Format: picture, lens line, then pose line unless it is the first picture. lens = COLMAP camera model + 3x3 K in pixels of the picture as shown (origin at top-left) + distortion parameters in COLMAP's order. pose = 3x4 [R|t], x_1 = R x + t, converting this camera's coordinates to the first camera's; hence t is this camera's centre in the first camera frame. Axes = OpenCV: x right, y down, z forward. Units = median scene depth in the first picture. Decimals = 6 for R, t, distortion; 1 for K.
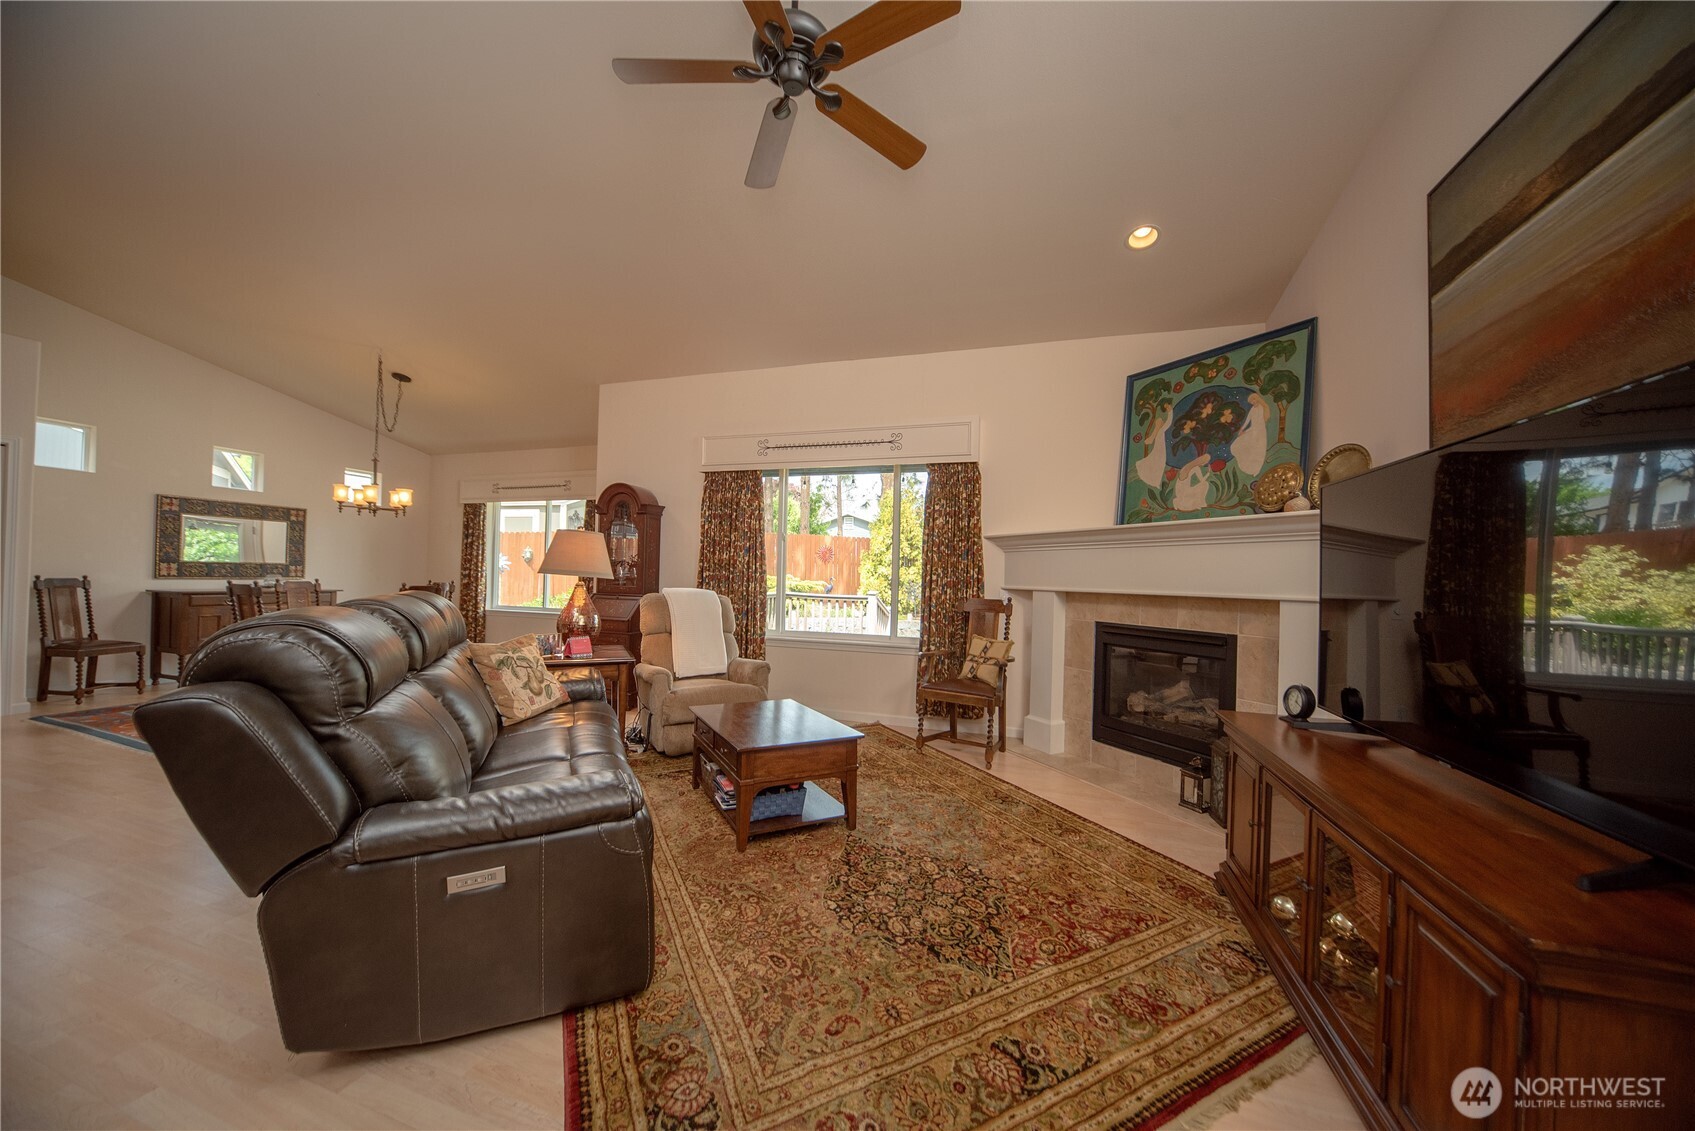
lens RADIAL K [[594.7, 0, 854.9], [0, 594.7, 564.2], [0, 0, 1]] dist [-0.013940, 0.001408]
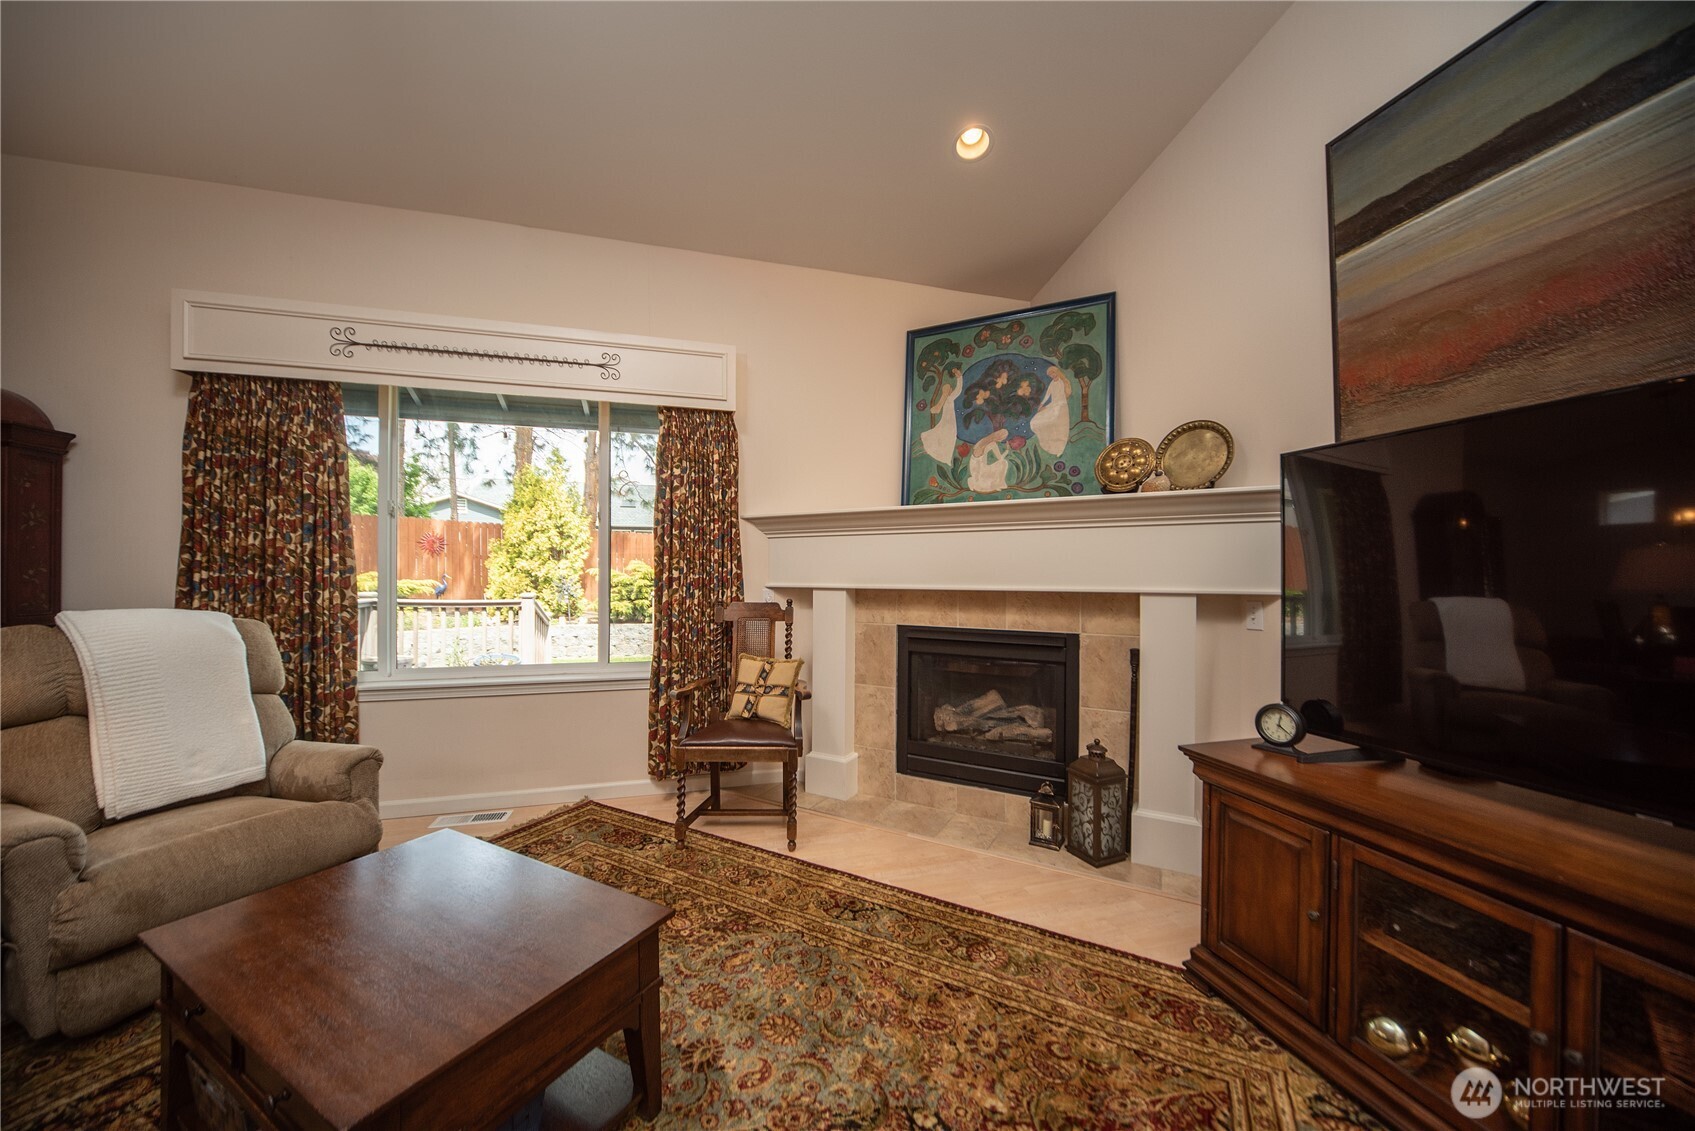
lens RADIAL K [[594.7, 0, 857.2], [0, 594.7, 569.4], [0, 0, 1]] dist [-0.013940, 0.001408]
pose [[0.830678, -0.016552, 0.556507, -0.081416], [0.004781, 0.999733, 0.022598, 0.002925], [-0.556733, -0.016111, 0.830535, 0.351529]]
